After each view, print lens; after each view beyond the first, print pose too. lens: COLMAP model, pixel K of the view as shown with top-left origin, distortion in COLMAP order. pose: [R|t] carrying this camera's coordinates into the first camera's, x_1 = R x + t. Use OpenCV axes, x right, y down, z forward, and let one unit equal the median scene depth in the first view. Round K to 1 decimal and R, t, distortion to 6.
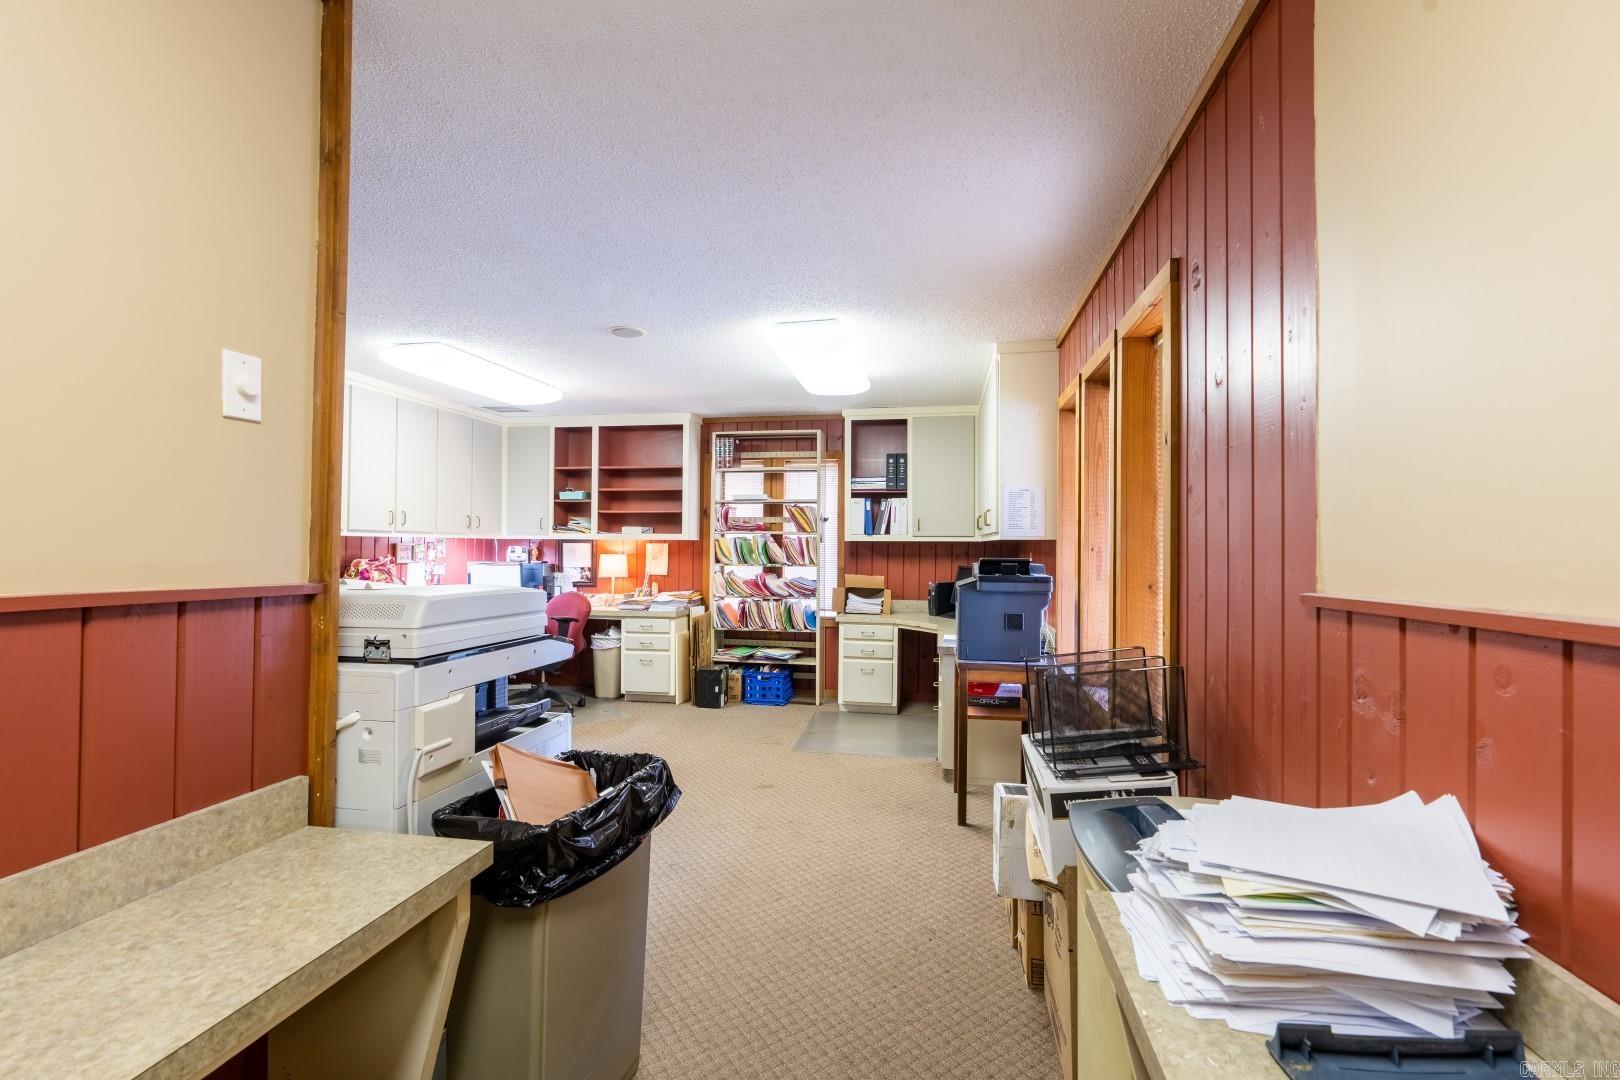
lens RADIAL K [[728.4, 0, 809.0], [0, 728.4, 538.9], [0, 0, 1]] dist [-0.009566, 0.004304]
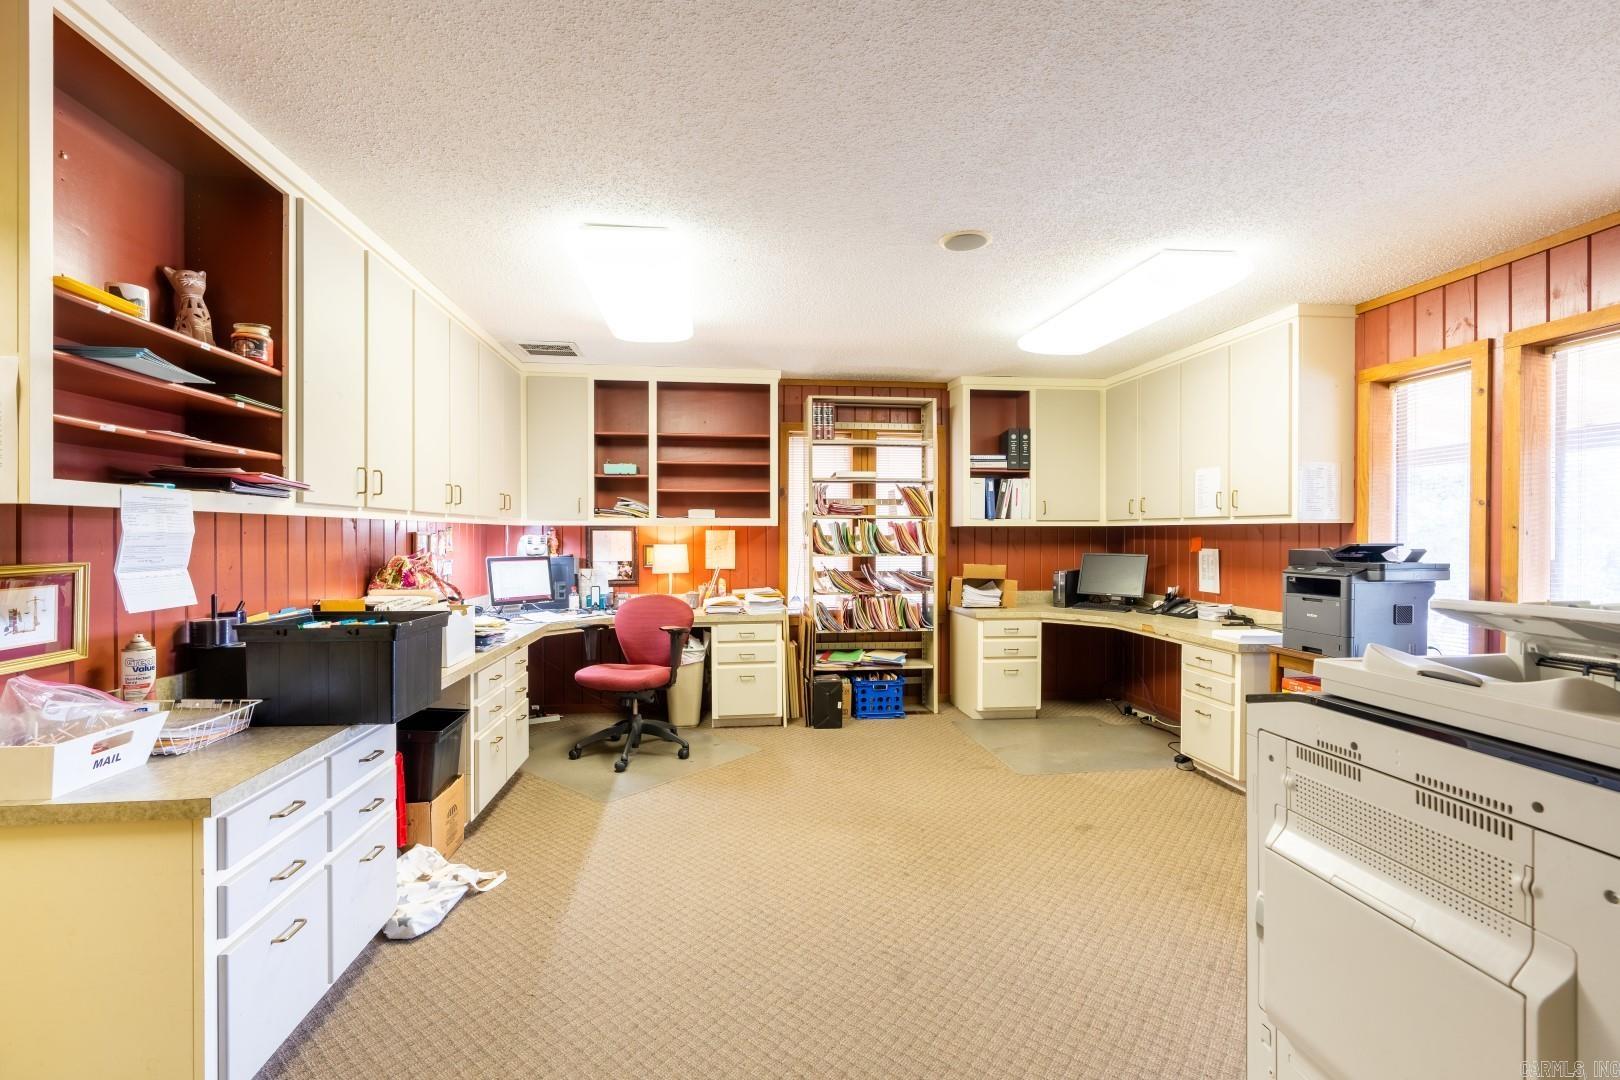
lens RADIAL K [[728.4, 0, 815.8], [0, 728.4, 539.2], [0, 0, 1]] dist [-0.009566, 0.004304]
pose [[0.953678, -0.009126, 0.300691, -0.372989], [0.003400, 0.999803, 0.019559, 0.000757], [-0.300811, -0.017631, 0.953521, 0.205002]]
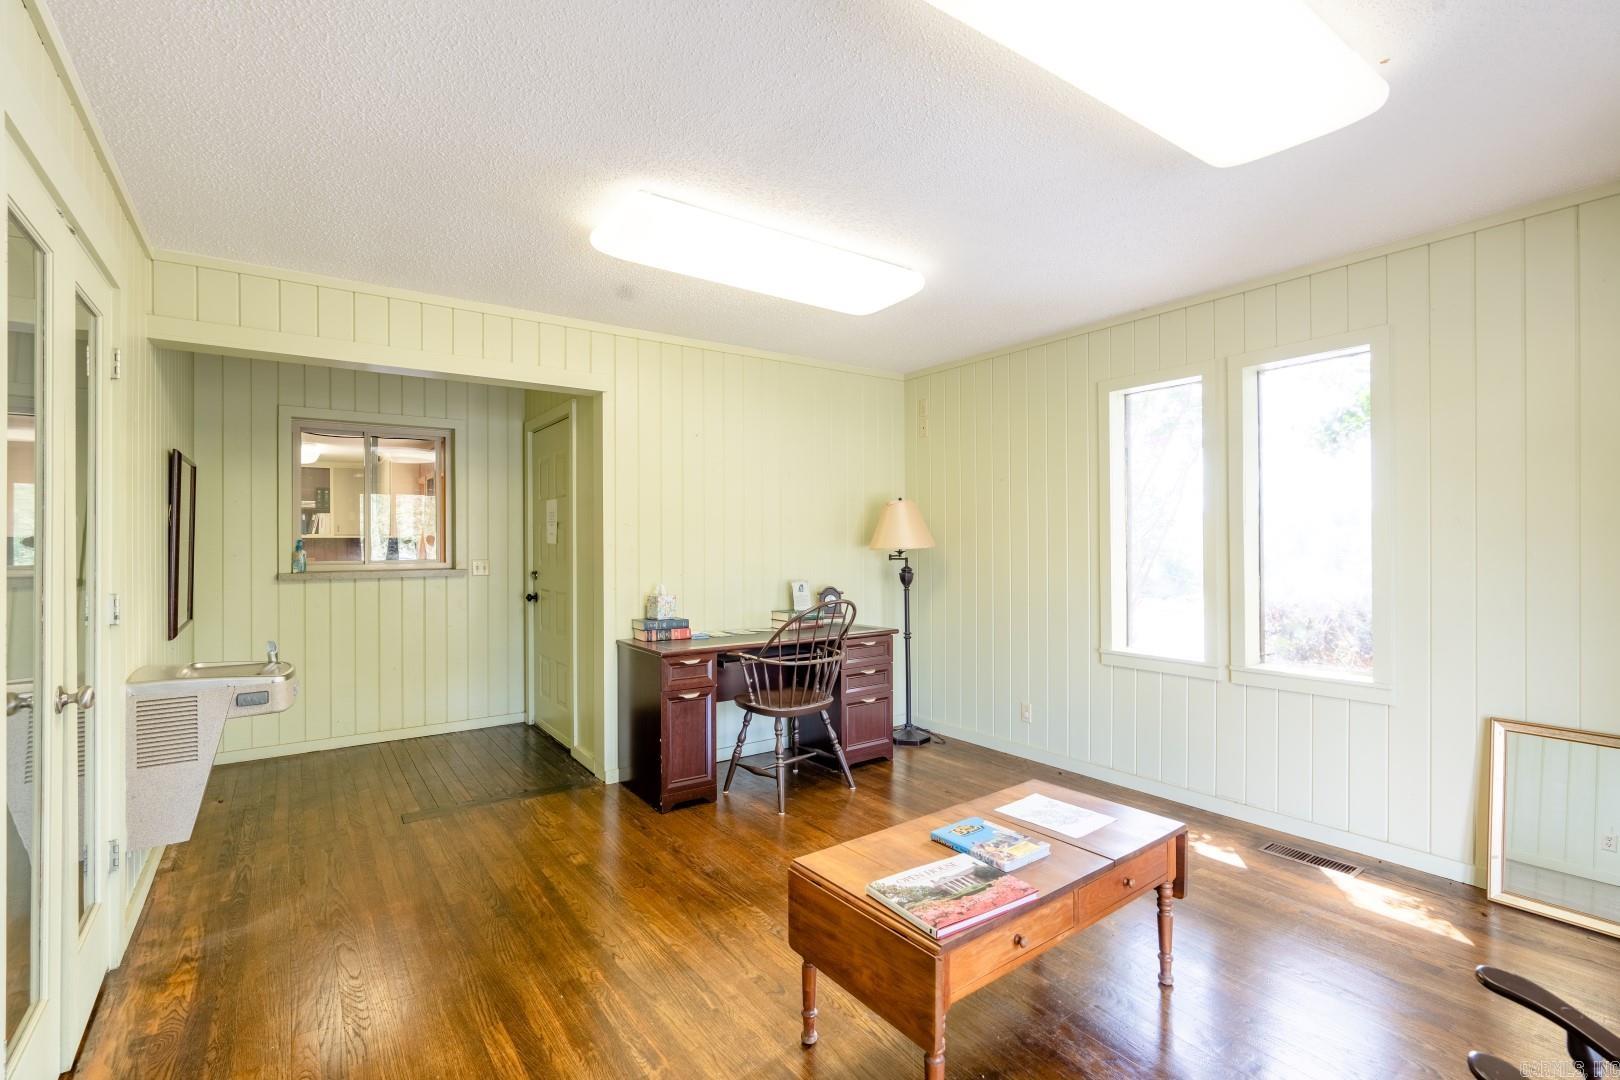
lens RADIAL K [[728.4, 0, 817.5], [0, 728.4, 539.4], [0, 0, 1]] dist [-0.009566, 0.004304]
pose [[0.692746, -0.005860, 0.721158, -0.303799], [-0.003739, 0.999924, 0.011718, -0.016593], [-0.721172, -0.010814, 0.692672, -1.033245]]
